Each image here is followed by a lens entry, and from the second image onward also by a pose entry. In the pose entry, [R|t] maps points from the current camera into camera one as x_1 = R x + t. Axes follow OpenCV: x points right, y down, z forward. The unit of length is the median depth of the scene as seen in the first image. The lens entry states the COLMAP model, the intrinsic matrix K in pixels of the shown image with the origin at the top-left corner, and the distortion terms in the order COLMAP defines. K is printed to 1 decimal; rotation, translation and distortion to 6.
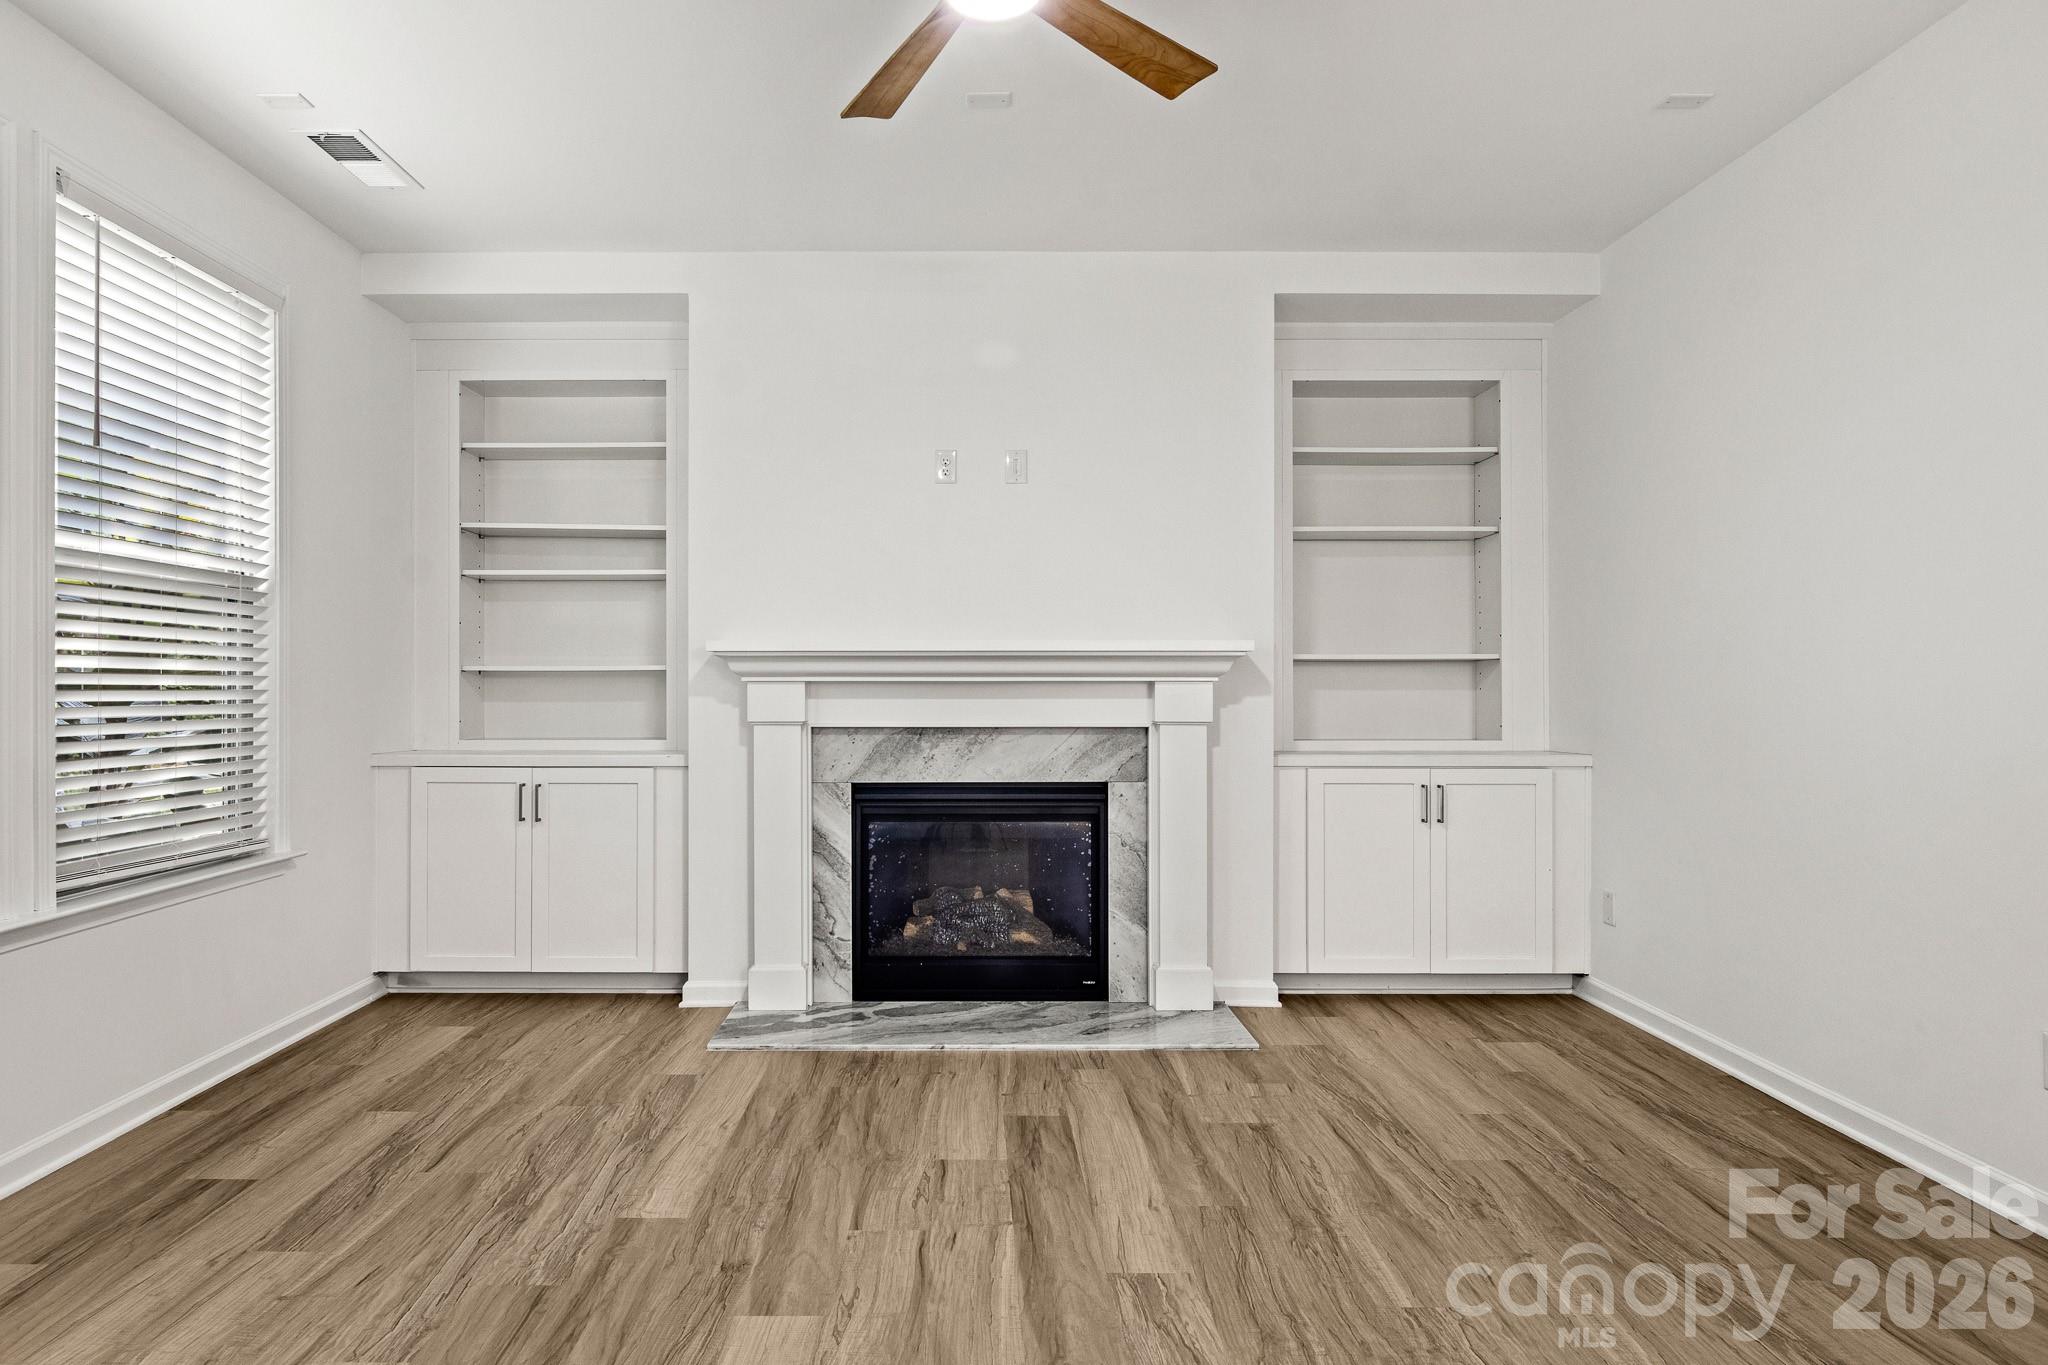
lens RADIAL K [[1189.8, 0, 1021.5], [0, 1189.8, 682.8], [0, 0, 1]] dist [0.004727, -0.004092]
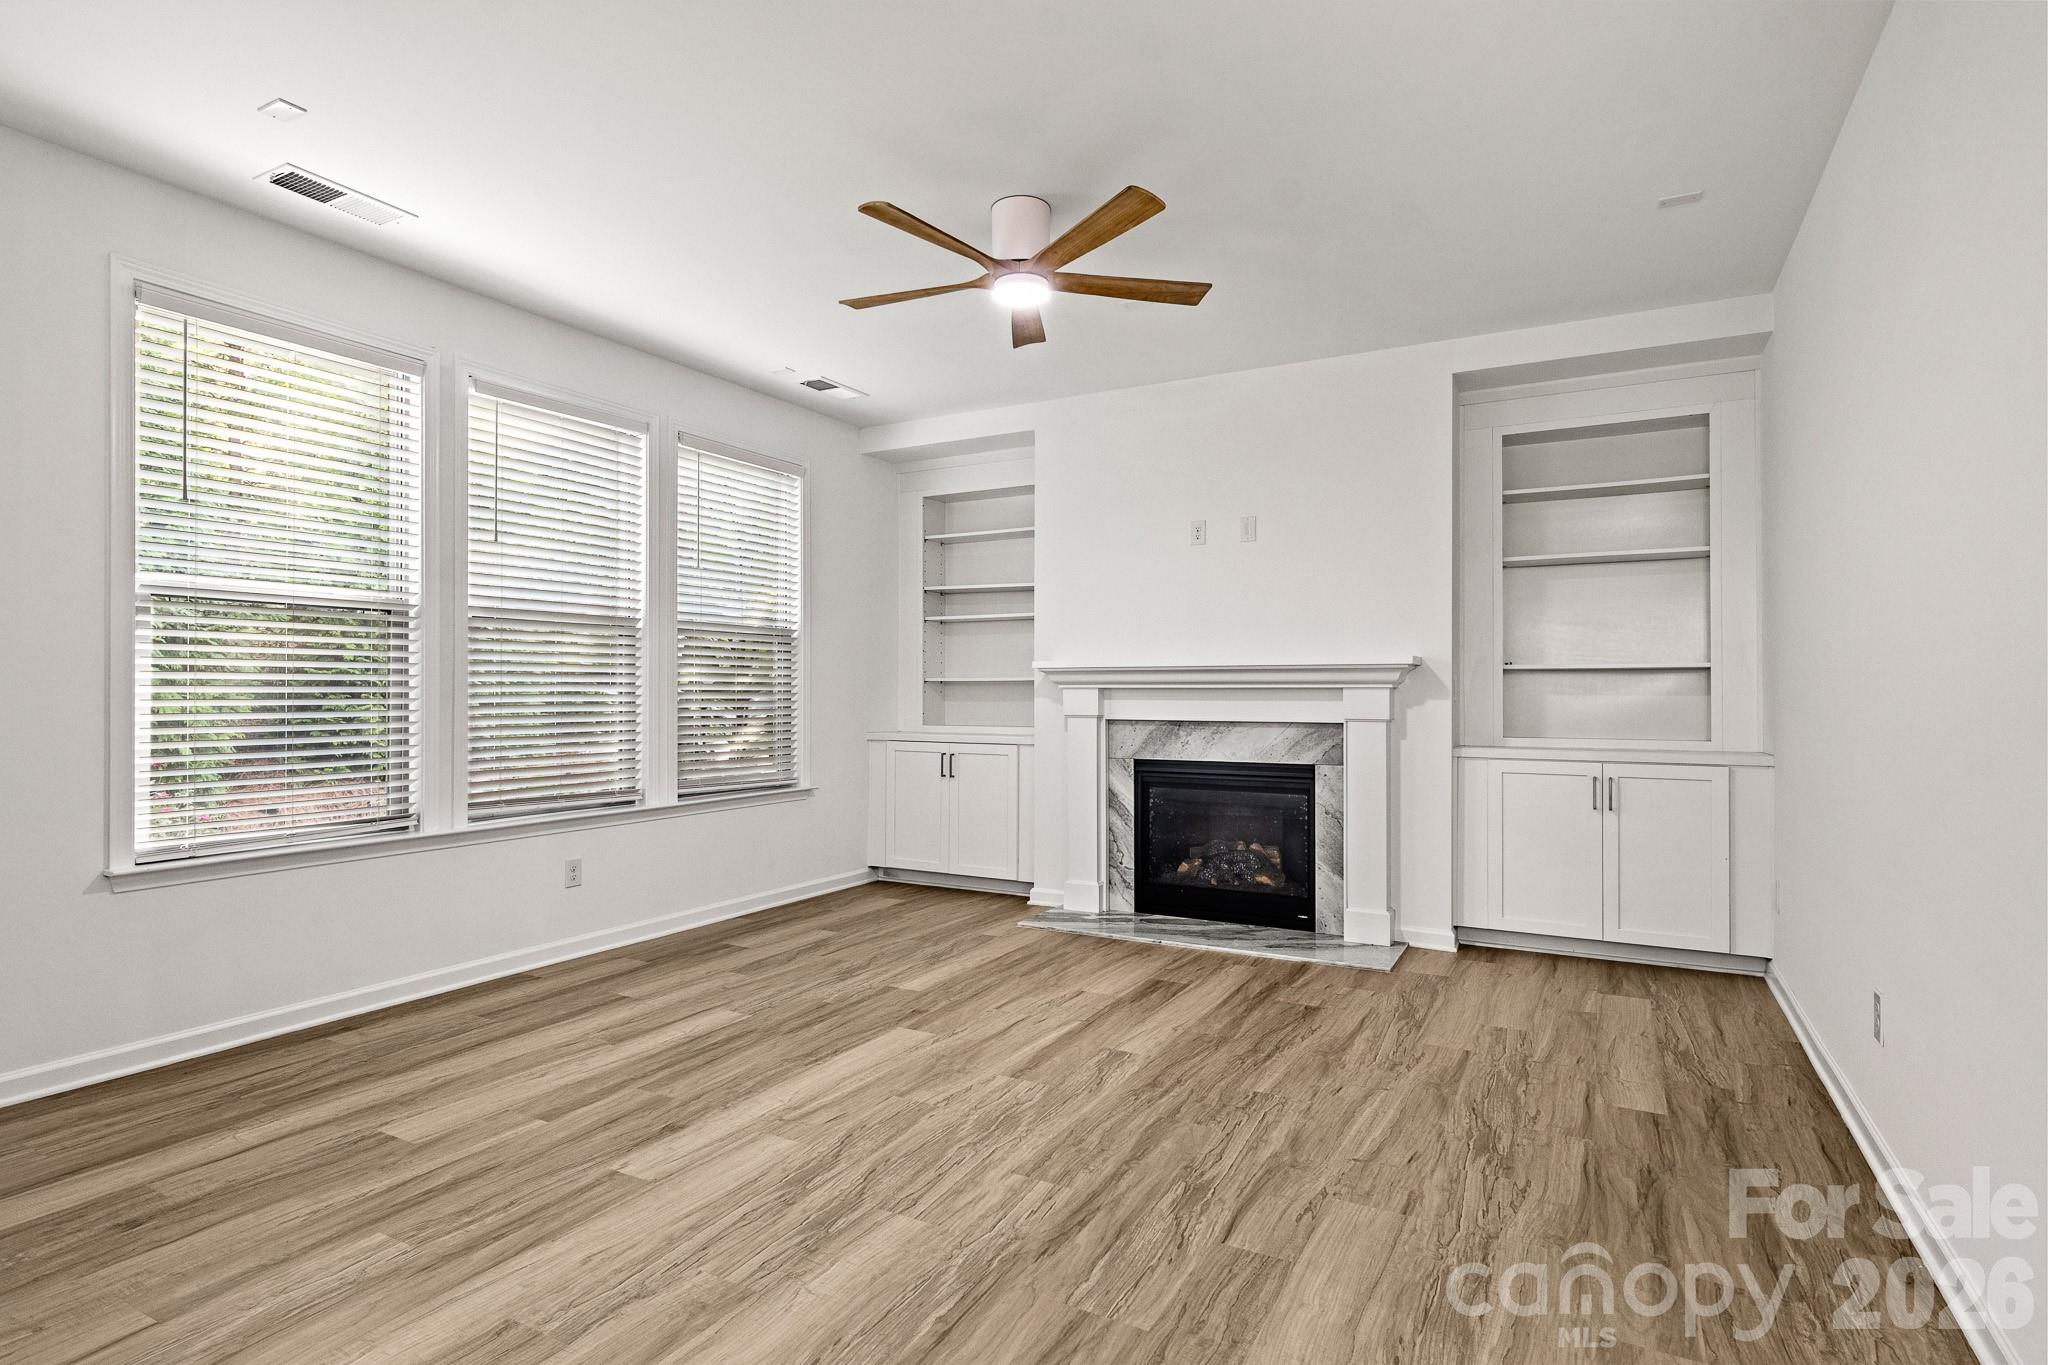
lens RADIAL K [[1052.2, 0, 1024.4], [0, 1052.2, 685.6], [0, 0, 1]] dist [0.008049, -0.000122]
pose [[0.876010, -0.001675, -0.482290, 0.354047], [-0.000142, 0.999993, -0.003730, 0.000696], [0.482293, 0.003335, 0.876004, -0.171795]]
